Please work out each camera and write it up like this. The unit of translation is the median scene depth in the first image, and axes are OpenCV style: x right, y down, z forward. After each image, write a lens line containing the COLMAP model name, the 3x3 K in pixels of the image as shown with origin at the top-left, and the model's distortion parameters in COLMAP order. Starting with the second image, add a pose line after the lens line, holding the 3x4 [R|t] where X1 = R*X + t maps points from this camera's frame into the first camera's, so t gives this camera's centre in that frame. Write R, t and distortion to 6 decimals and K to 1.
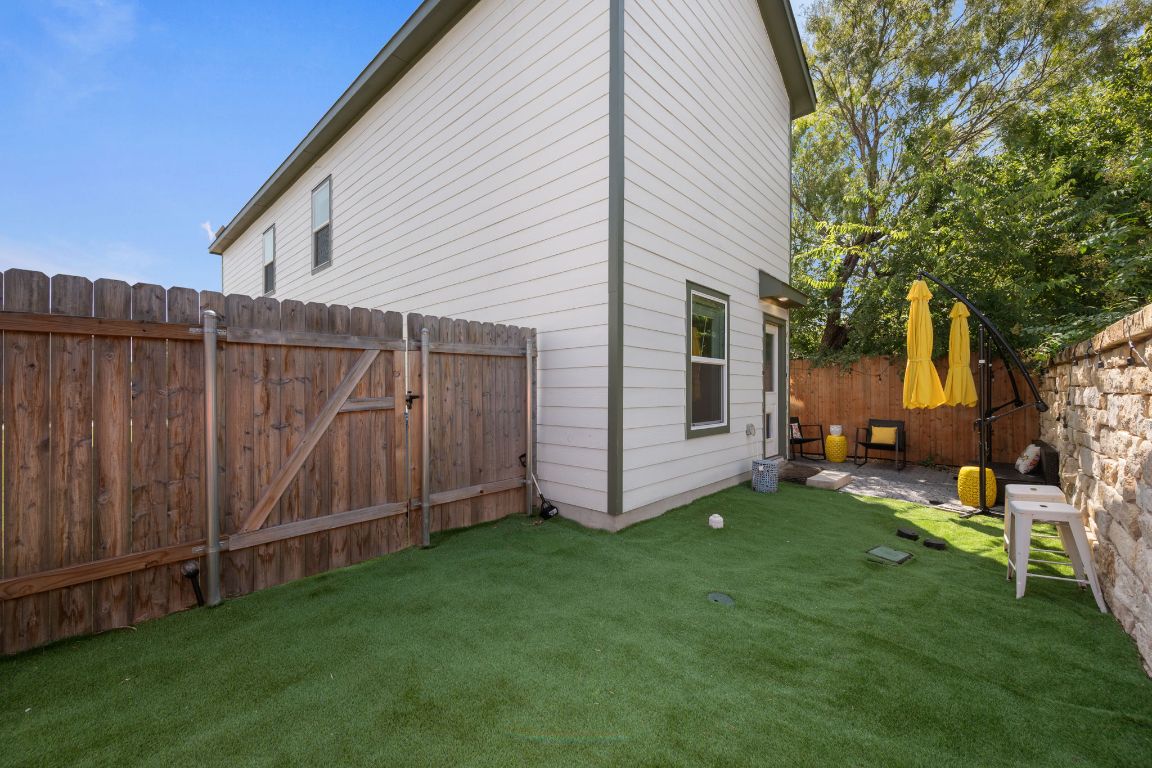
lens RADIAL K [[452.5, 0, 576.0], [0, 452.5, 384.0], [0, 0, 1]] dist [-0.000147, -0.000042]
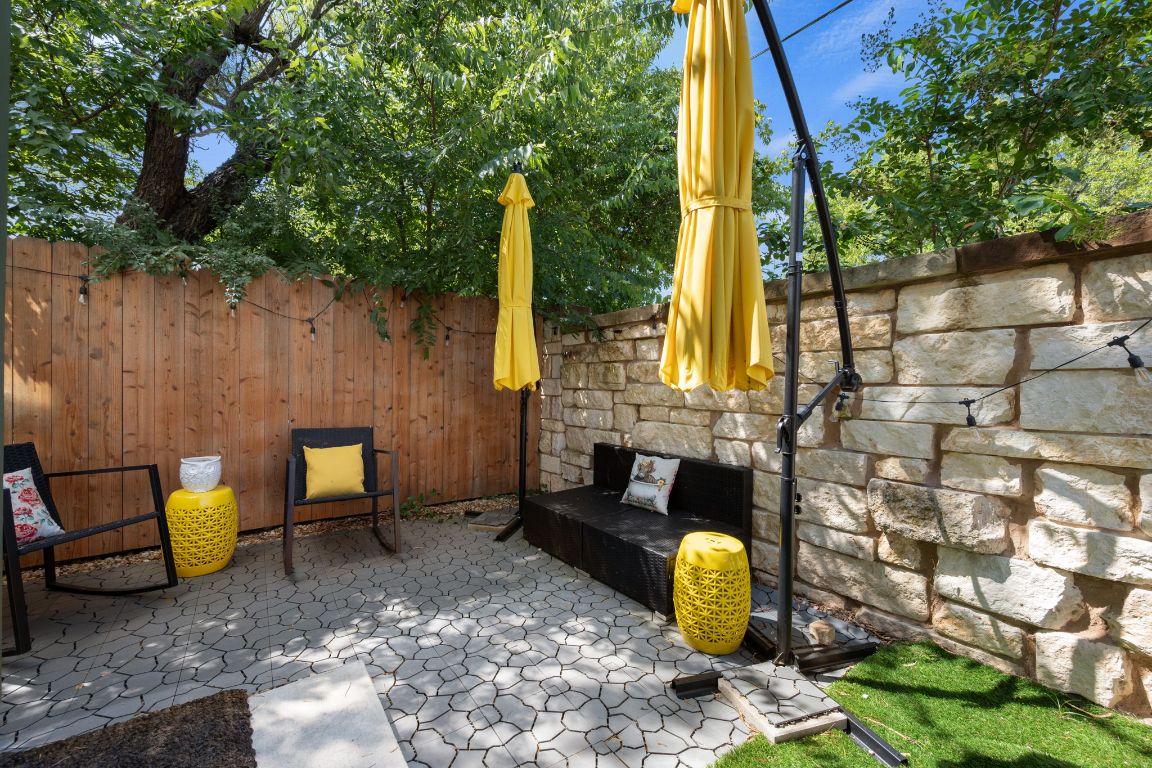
lens RADIAL K [[452.5, 0, 576.0], [0, 452.5, 384.0], [0, 0, 1]] dist [-0.000147, -0.000042]
pose [[0.177520, 0.003459, 0.984111, 0.304786], [-0.023024, 0.999735, 0.000640, 0.032605], [-0.983848, -0.022772, 0.177553, 0.683389]]
